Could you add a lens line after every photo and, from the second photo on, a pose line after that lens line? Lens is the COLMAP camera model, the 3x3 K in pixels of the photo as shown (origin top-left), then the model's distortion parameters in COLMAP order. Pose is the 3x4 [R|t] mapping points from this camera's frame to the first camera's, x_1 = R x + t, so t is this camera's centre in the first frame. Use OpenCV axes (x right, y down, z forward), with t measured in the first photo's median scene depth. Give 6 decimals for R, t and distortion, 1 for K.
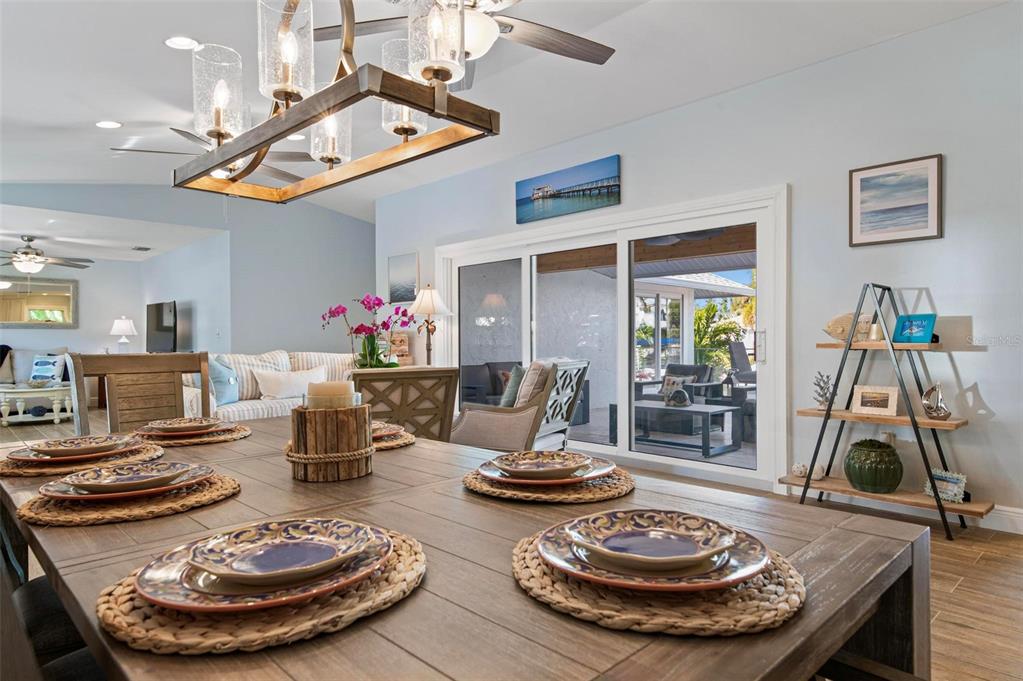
lens RADIAL K [[612.7, 0, 519.1], [0, 612.7, 341.7], [0, 0, 1]] dist [0.008053, 0.000832]
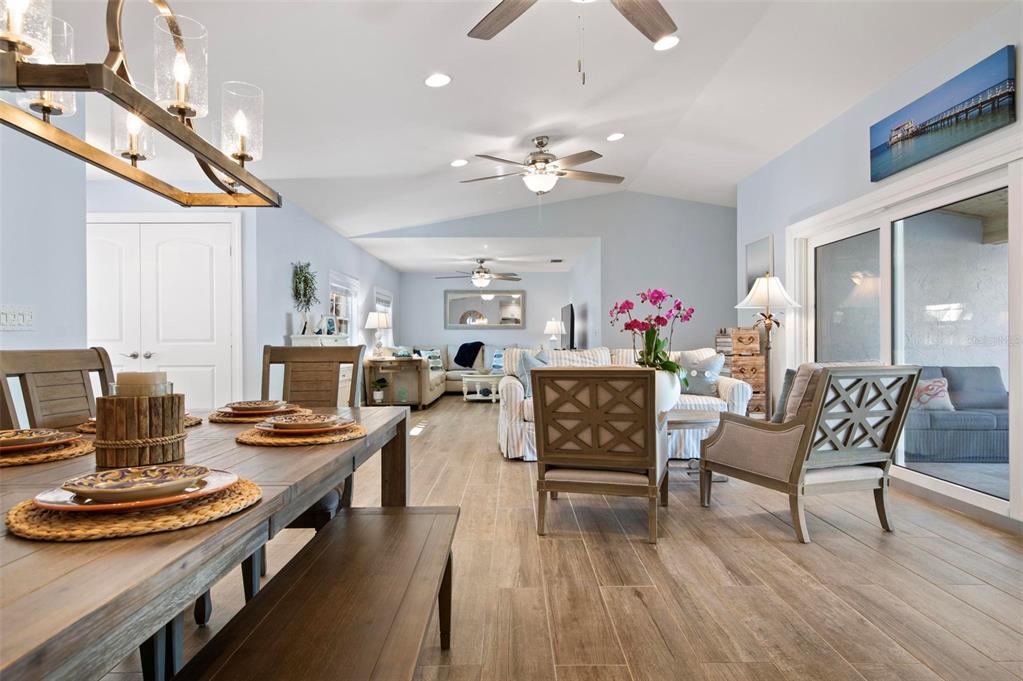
lens RADIAL K [[601.5, 0, 512.2], [0, 601.5, 341.0], [0, 0, 1]] dist [0.009730, -0.001064]
pose [[0.718084, 0.002114, -0.695954, 0.226309], [-0.001502, 0.999998, 0.001488, 0.002755], [0.695955, -0.000023, 0.718085, 0.184783]]
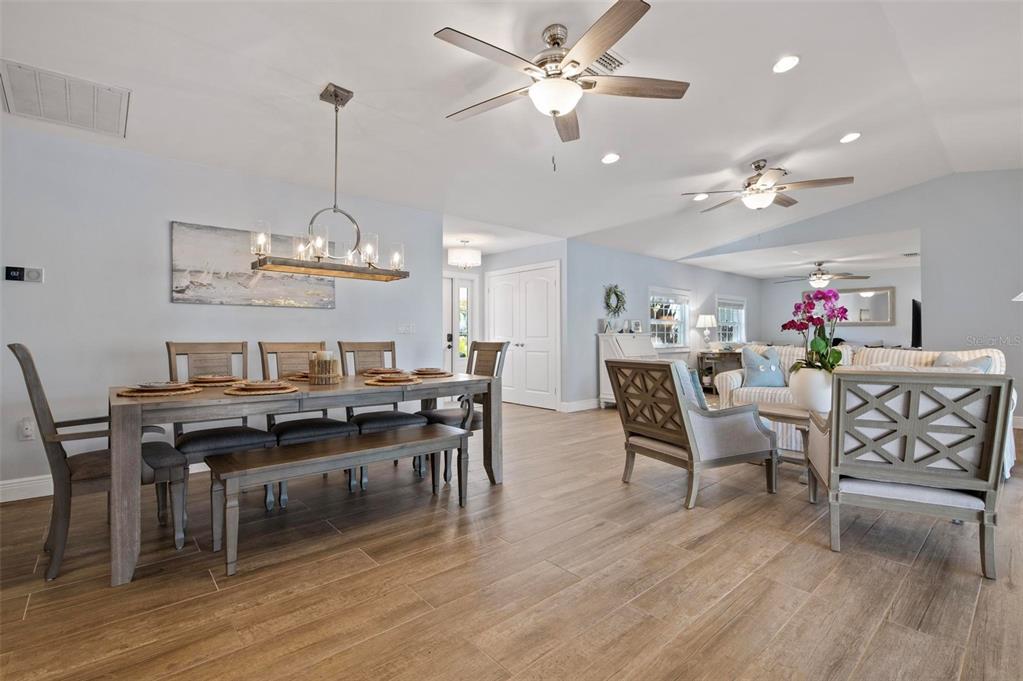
lens RADIAL K [[464.6, 0, 515.6], [0, 464.6, 334.0], [0, 0, 1]] dist [-0.008273, -0.000885]
pose [[-0.045762, 0.000083, -0.998952, 0.472183], [-0.002535, 0.999997, 0.000199, -0.003979], [0.998949, 0.002541, -0.045761, 0.524019]]
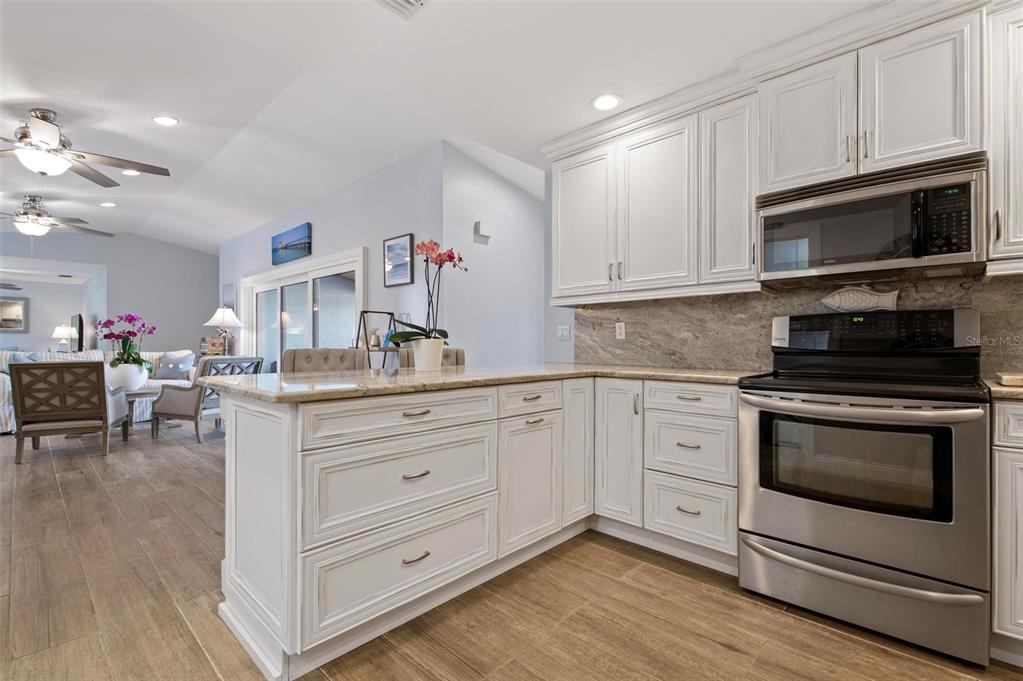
lens RADIAL K [[464.6, 0, 528.4], [0, 464.6, 342.6], [0, 0, 1]] dist [-0.008273, -0.000885]
pose [[0.997973, 0.006427, 0.063308, 0.627676], [-0.006190, 0.999973, -0.003944, -0.005133], [-0.063331, 0.003544, 0.997986, -0.180117]]
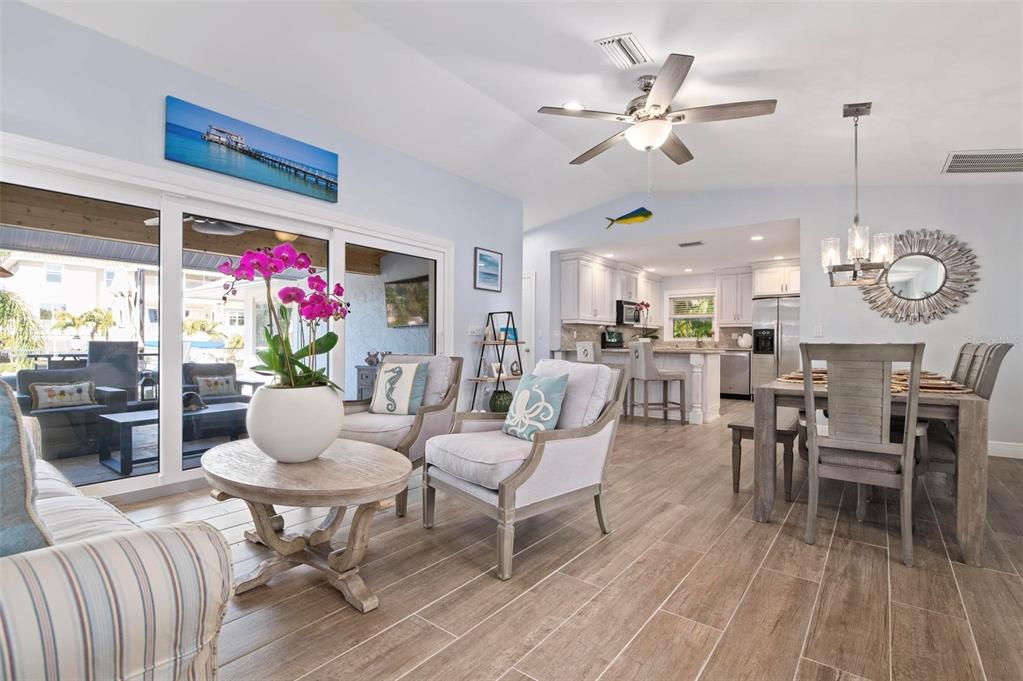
lens RADIAL K [[469.7, 0, 516.1], [0, 469.7, 347.0], [0, 0, 1]] dist [-0.016921, -0.000675]
pose [[-0.144002, -0.003089, 0.989573, -0.639494], [-0.001220, 0.999995, 0.002944, 0.010652], [-0.989577, -0.000783, -0.144005, 0.807593]]
